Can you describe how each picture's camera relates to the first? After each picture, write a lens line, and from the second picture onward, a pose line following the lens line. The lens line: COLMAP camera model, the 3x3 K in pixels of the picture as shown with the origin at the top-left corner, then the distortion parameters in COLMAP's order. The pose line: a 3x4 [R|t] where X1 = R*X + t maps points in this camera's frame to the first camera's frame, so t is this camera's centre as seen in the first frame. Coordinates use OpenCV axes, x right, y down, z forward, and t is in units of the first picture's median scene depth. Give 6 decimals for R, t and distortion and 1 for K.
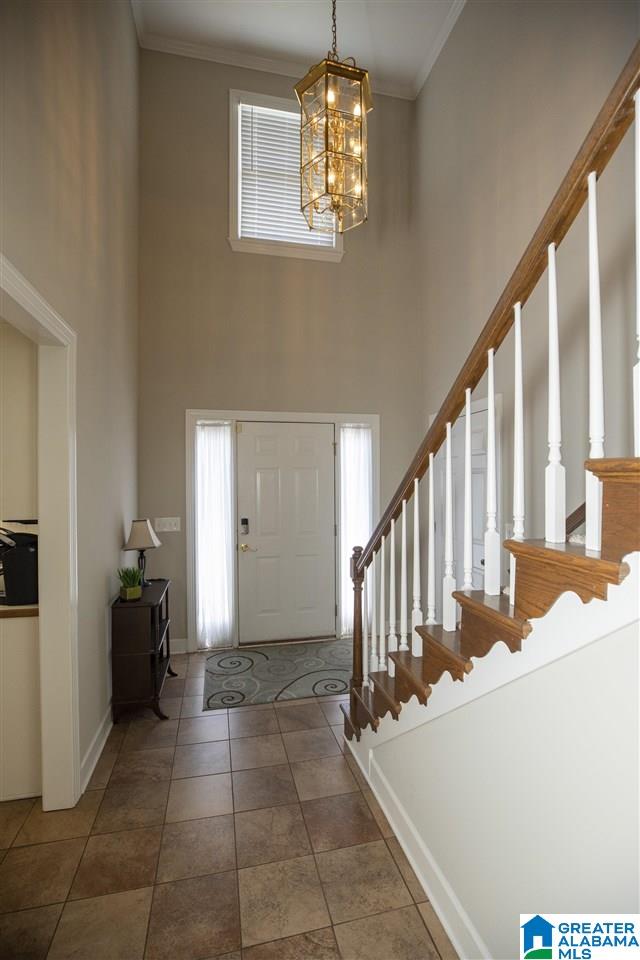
lens RADIAL K [[440.9, 0, 322.8], [0, 440.9, 482.2], [0, 0, 1]] dist [-0.034885, 0.007041]
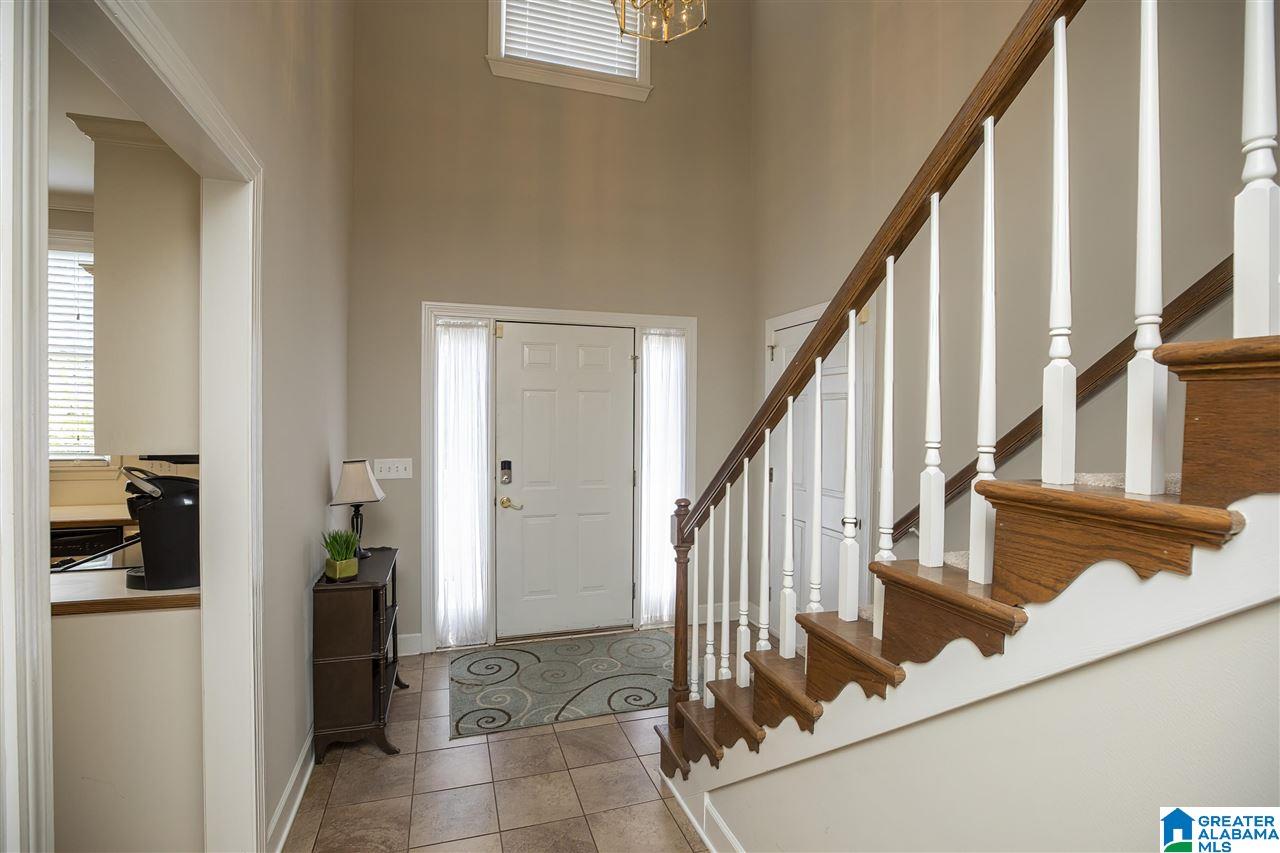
lens RADIAL K [[587.8, 0, 640.2], [0, 587.8, 427.7], [0, 0, 1]] dist [-0.034885, 0.007041]
pose [[0.996633, 0.011511, 0.081186, -0.064256], [-0.012717, 0.999816, 0.014354, 0.021191], [-0.081006, -0.015338, 0.996596, 0.085527]]
